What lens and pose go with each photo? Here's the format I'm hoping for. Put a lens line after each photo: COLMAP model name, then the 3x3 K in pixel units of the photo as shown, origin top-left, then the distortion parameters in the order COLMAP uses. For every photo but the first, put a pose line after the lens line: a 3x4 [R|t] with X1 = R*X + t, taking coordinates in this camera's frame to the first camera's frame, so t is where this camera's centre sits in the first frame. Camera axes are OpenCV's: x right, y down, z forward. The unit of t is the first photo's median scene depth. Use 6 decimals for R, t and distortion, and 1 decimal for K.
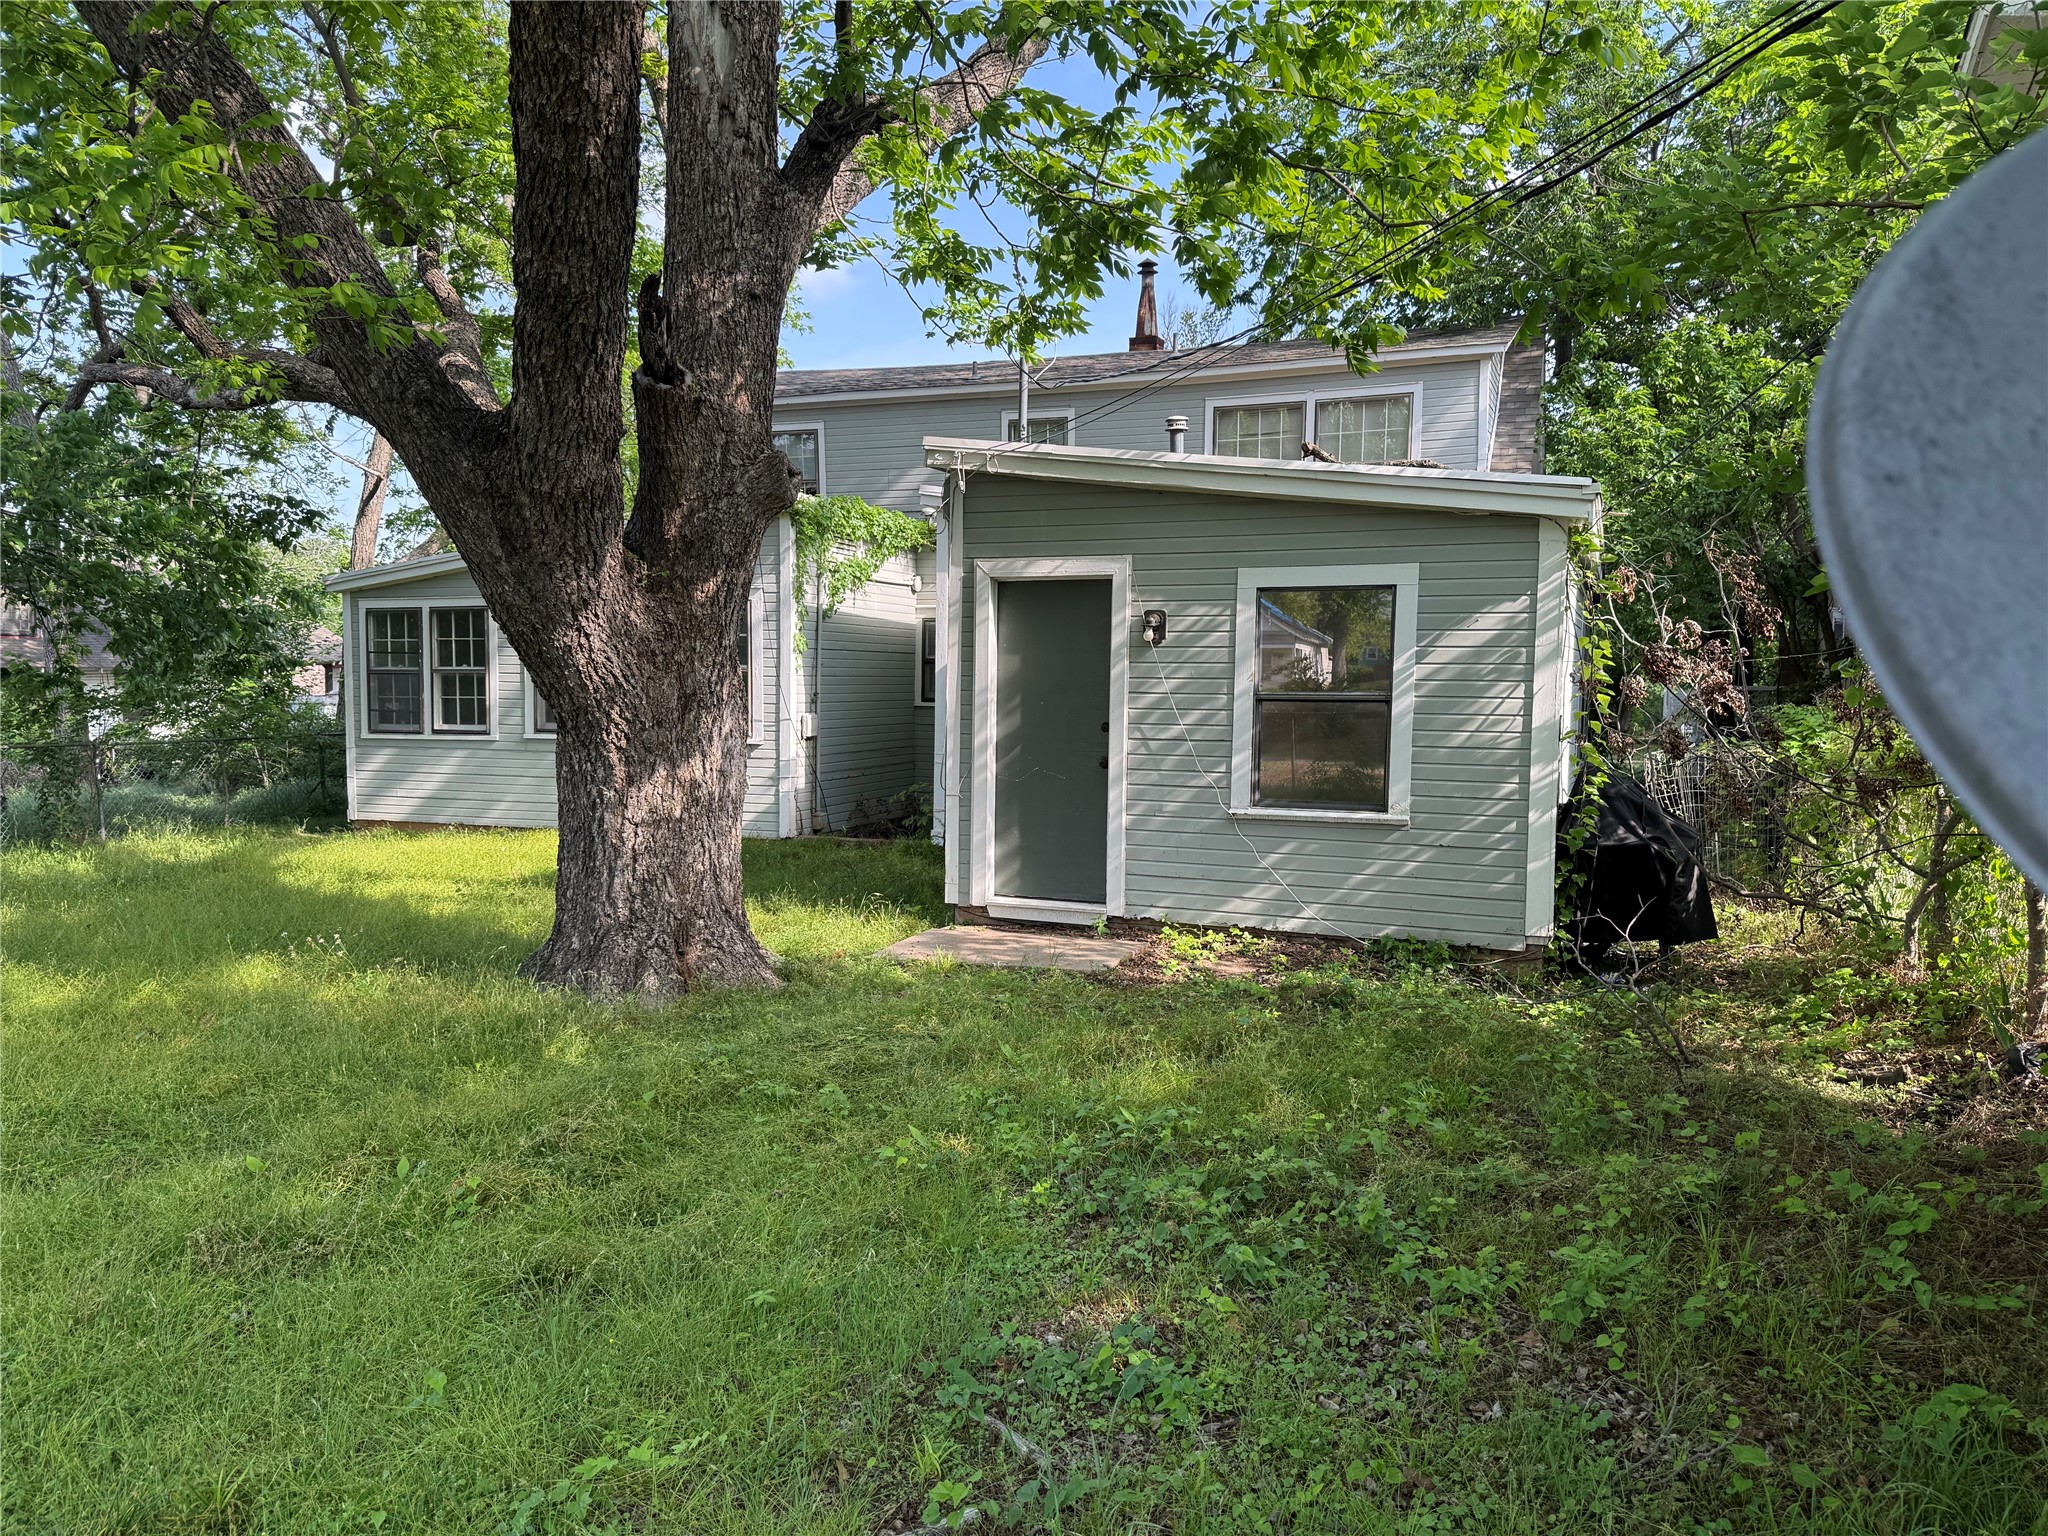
lens RADIAL K [[1359.0, 0, 1024.0], [0, 1359.0, 768.0], [0, 0, 1]] dist [0.137673, -0.234224]
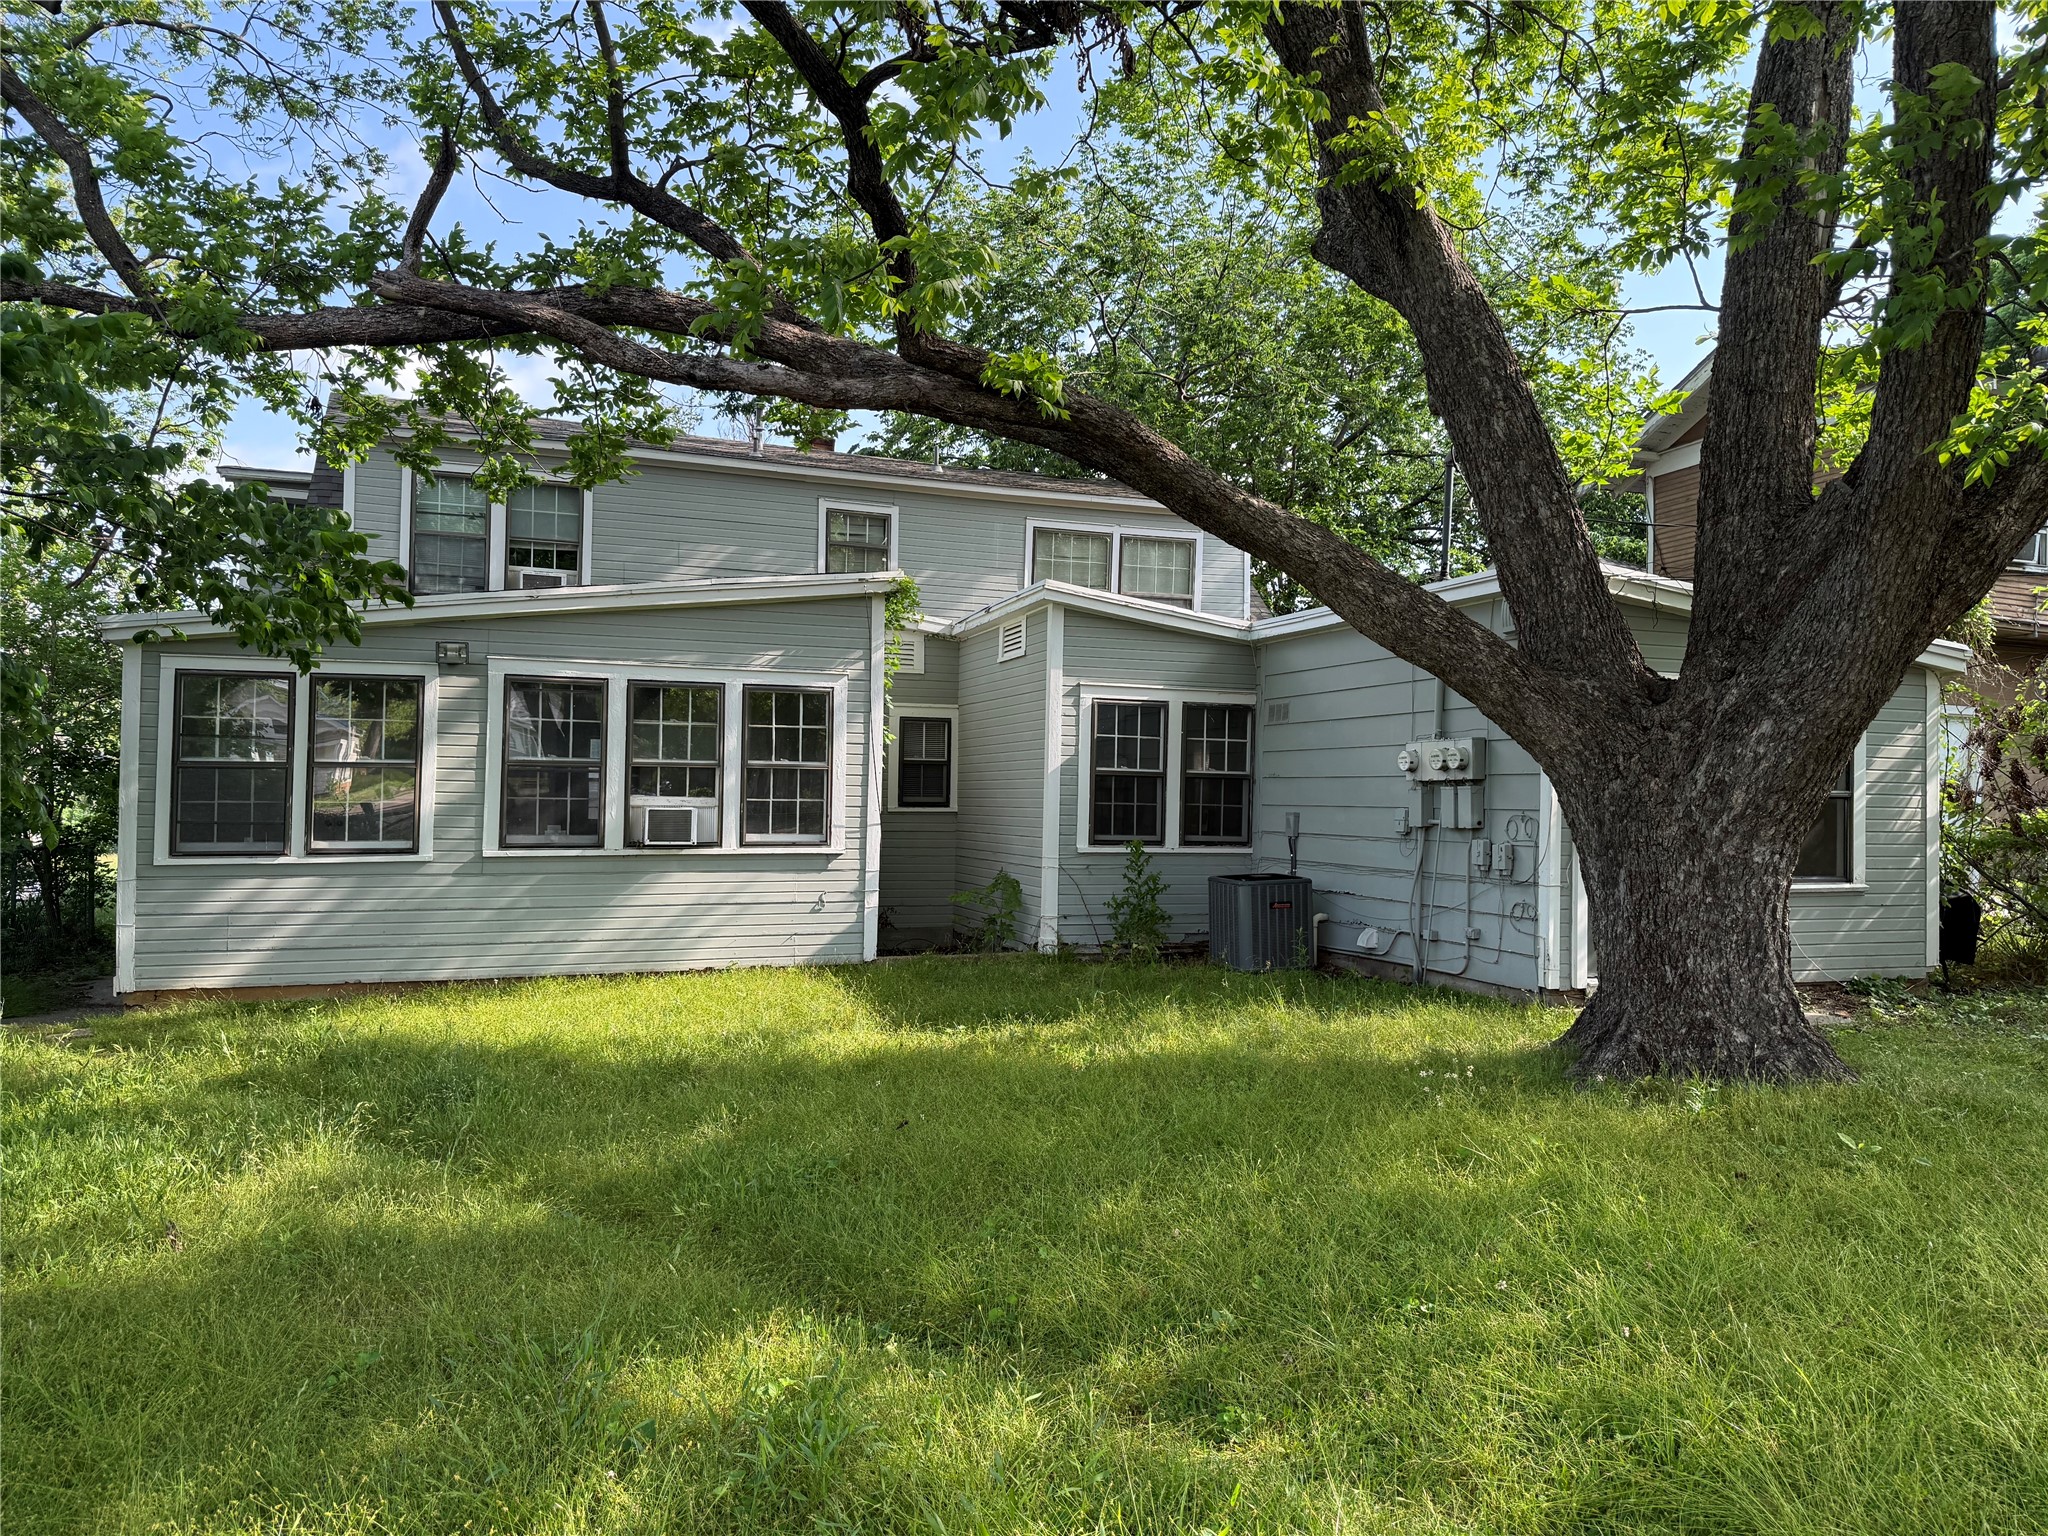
lens RADIAL K [[1359.0, 0, 1024.0], [0, 1359.0, 768.0], [0, 0, 1]] dist [0.137673, -0.234224]
pose [[0.772294, 0.015128, 0.635085, -0.671260], [0.036669, 0.996988, -0.068340, -0.008598], [-0.634206, 0.076066, 0.769413, 0.268665]]
